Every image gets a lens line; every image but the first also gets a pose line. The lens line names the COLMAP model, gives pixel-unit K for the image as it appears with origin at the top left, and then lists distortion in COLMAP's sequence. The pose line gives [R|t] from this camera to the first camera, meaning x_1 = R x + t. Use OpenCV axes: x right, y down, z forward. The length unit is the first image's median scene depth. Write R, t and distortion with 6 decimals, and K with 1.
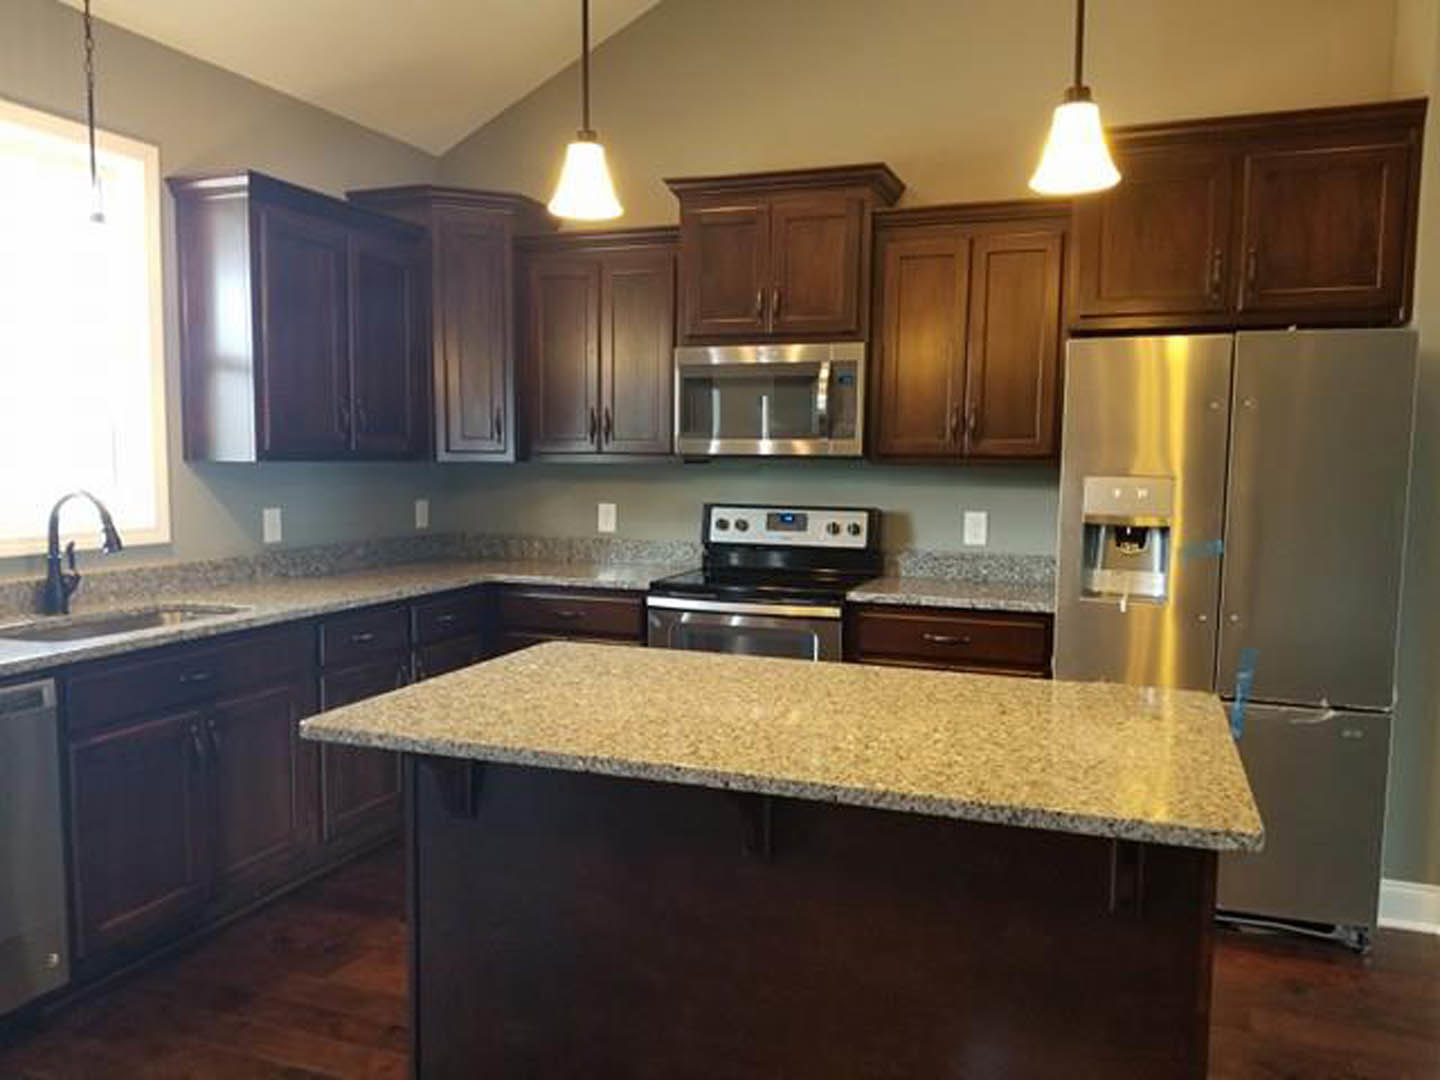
lens RADIAL K [[1119.3, 0, 720.0], [0, 1119.3, 540.0], [0, 0, 1]] dist [0.103180, -0.127213]
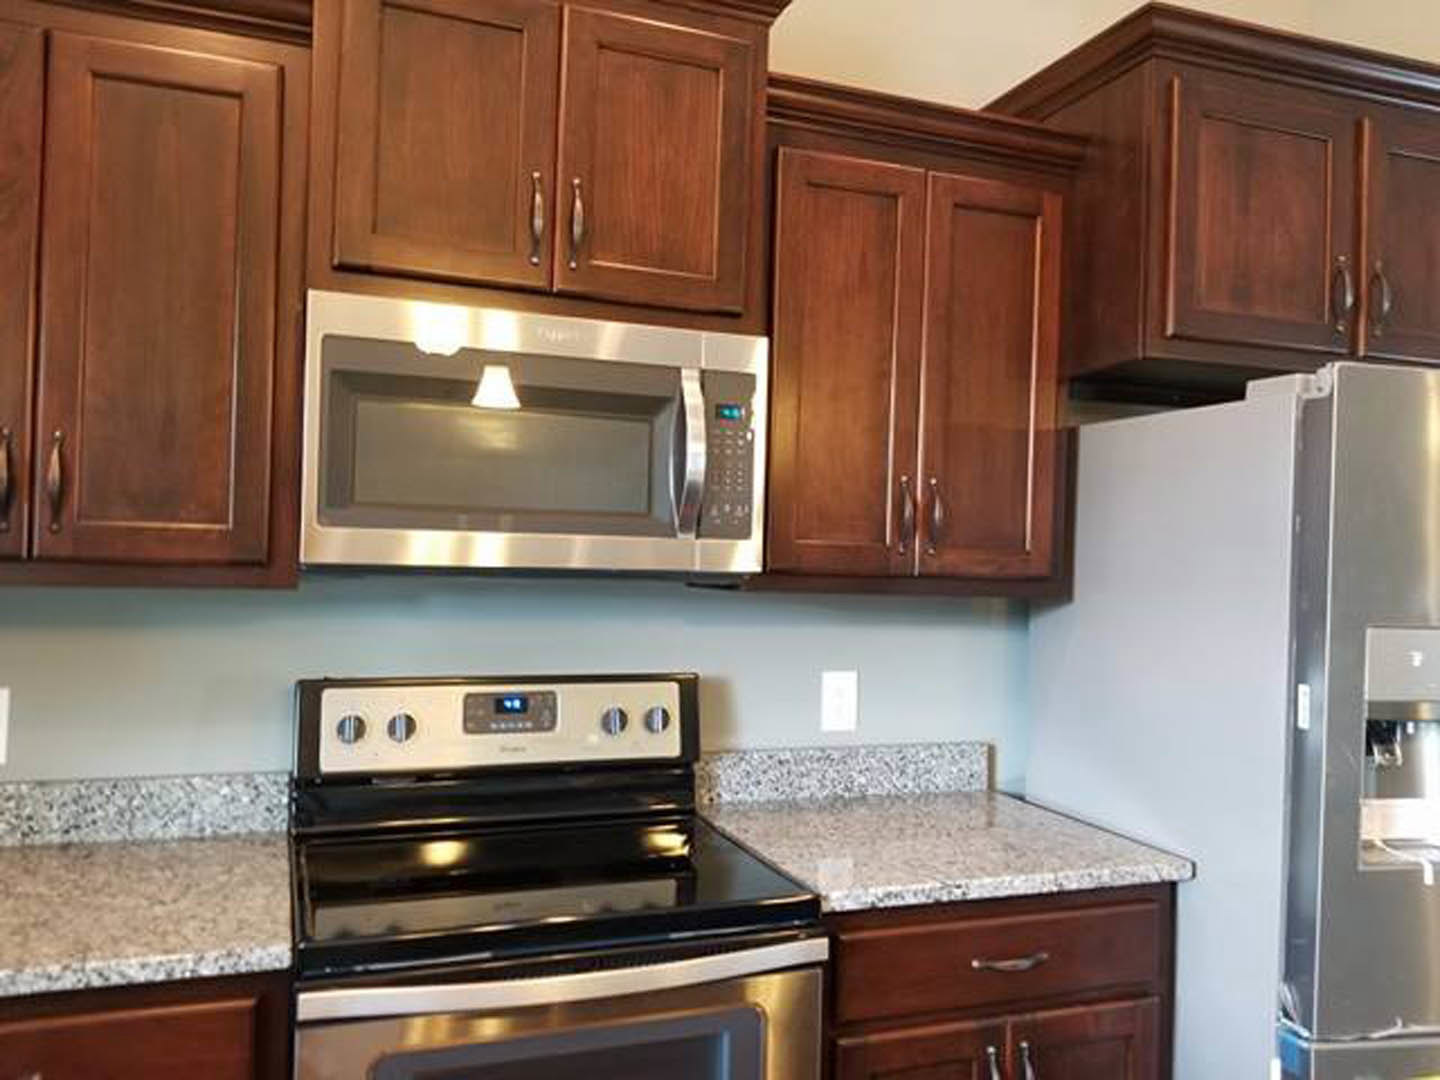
lens RADIAL K [[1149.2, 0, 720.0], [0, 1149.2, 540.0], [0, 0, 1]] dist [0.115870, -0.140408]
pose [[0.752106, 0.018016, 0.658796, -0.204316], [0.031056, 0.997547, -0.062735, -0.058928], [-0.658310, 0.067643, 0.749701, 0.643551]]
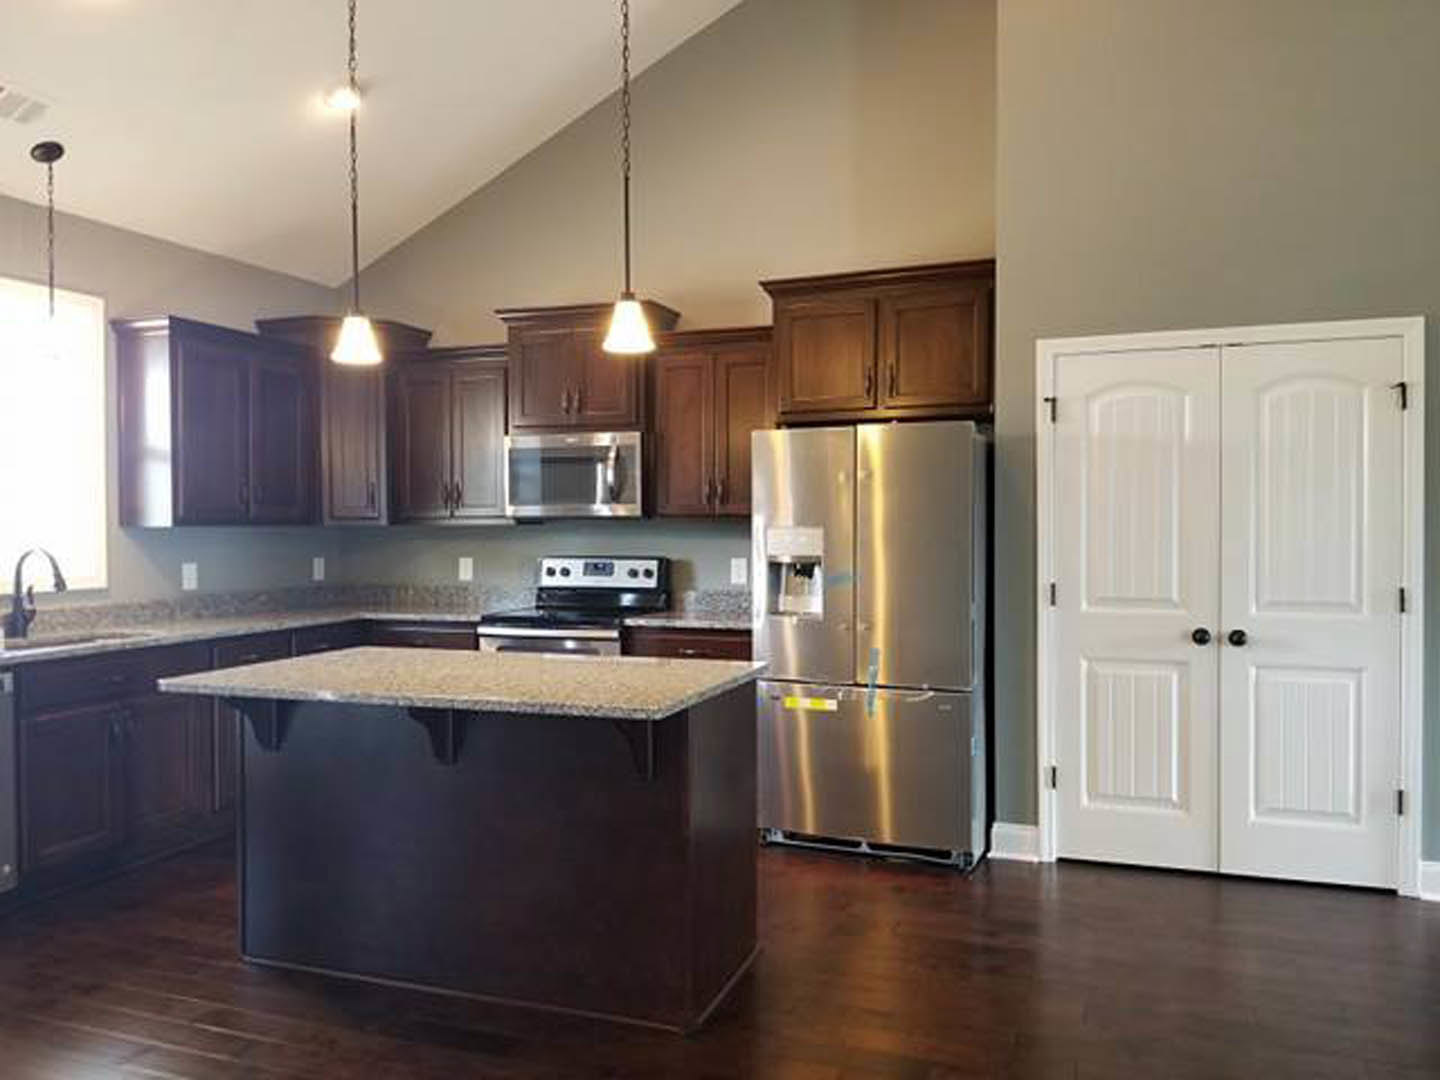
lens RADIAL K [[1149.2, 0, 720.0], [0, 1149.2, 540.0], [0, 0, 1]] dist [0.115870, -0.140408]
pose [[0.999853, -0.014215, -0.009625, 0.231152], [0.013561, 0.997802, -0.064858, 0.041451], [0.010526, 0.064718, 0.997848, -0.341979]]
